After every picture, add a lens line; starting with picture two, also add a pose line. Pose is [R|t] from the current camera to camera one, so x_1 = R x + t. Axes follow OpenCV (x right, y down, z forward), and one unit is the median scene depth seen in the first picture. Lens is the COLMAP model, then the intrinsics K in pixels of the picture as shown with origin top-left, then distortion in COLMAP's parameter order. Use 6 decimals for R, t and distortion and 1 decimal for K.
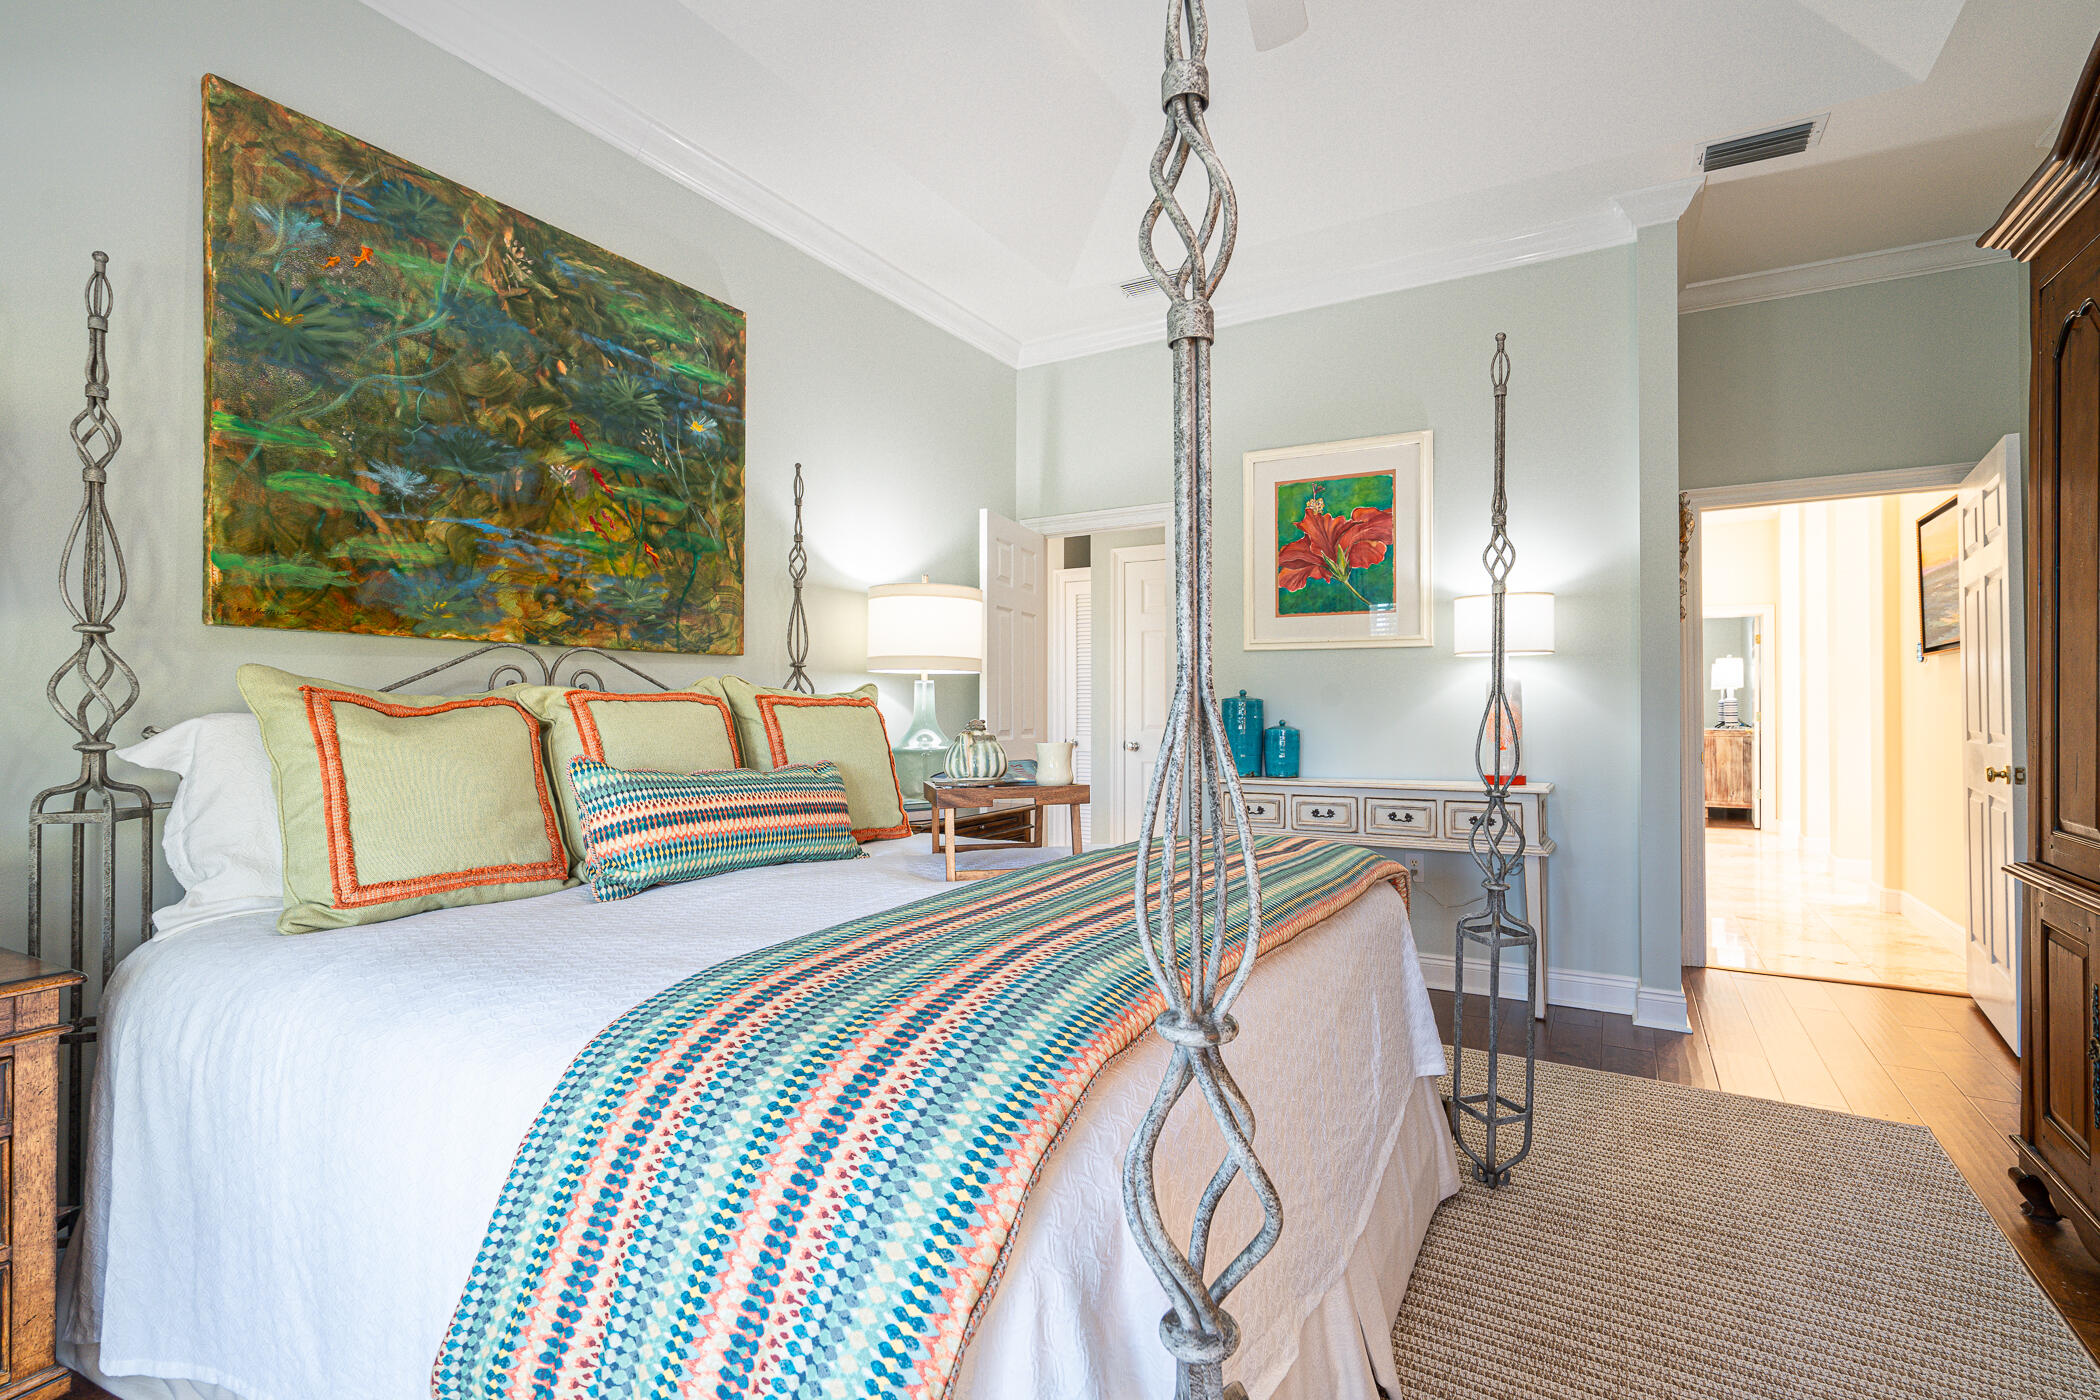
lens RADIAL K [[965.4, 0, 1050.0], [0, 965.4, 701.6], [0, 0, 1]] dist [-0.006466, 0.002510]
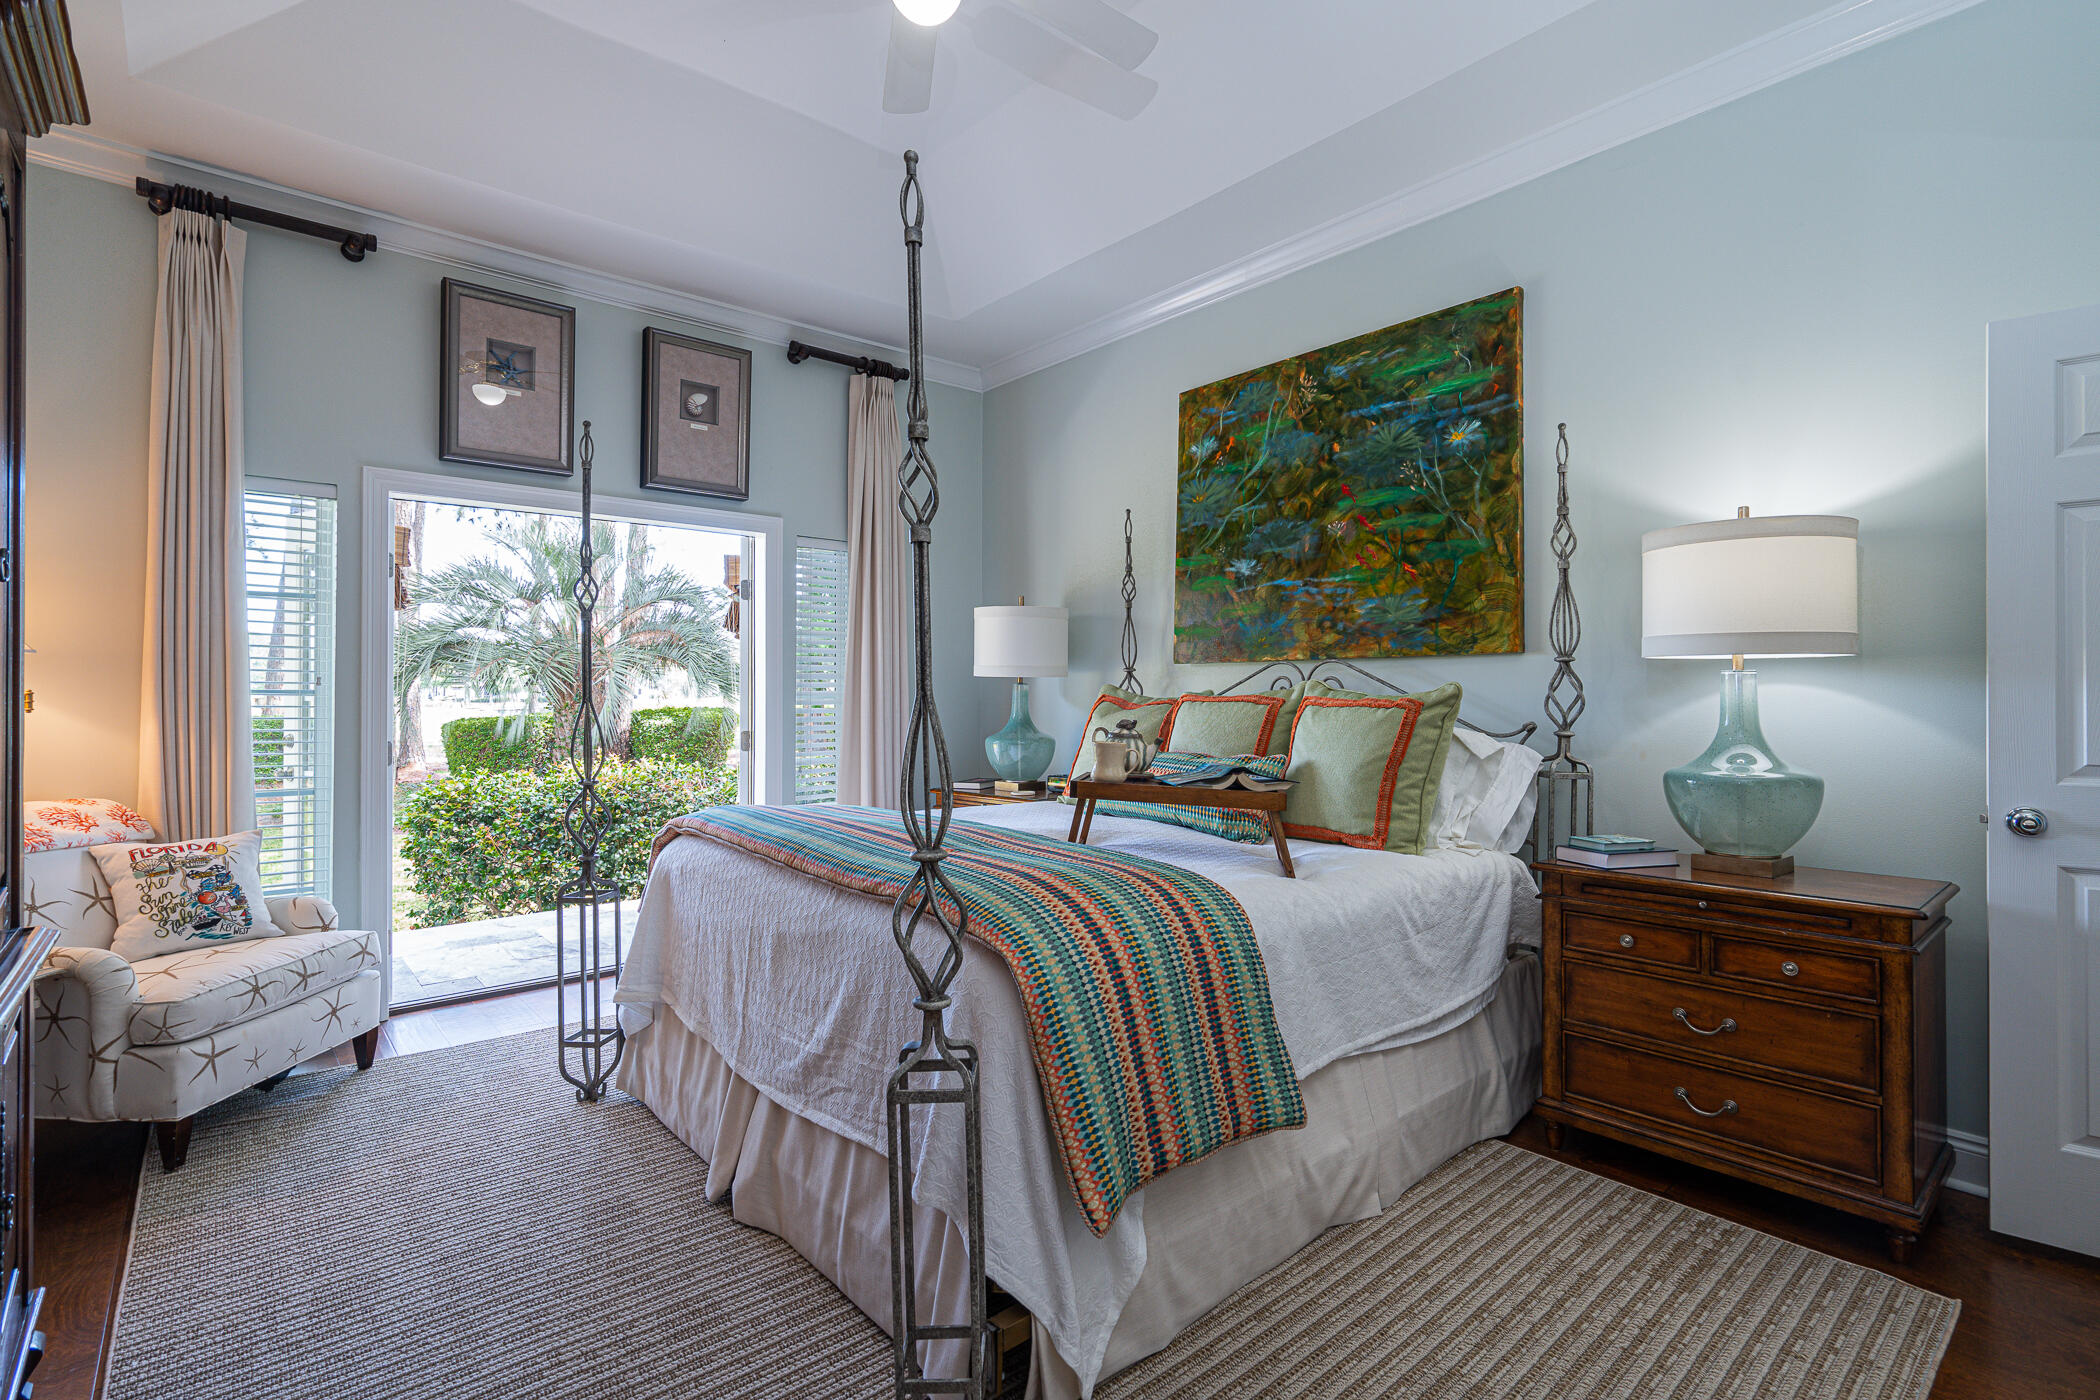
lens RADIAL K [[965.4, 0, 1049.2], [0, 965.4, 693.3], [0, 0, 1]] dist [-0.006466, 0.002510]
pose [[-0.327049, -0.008412, -0.944970, 0.838418], [-0.002886, 0.999965, -0.007902, 0.000431], [0.945003, 0.000143, -0.327061, 1.028247]]
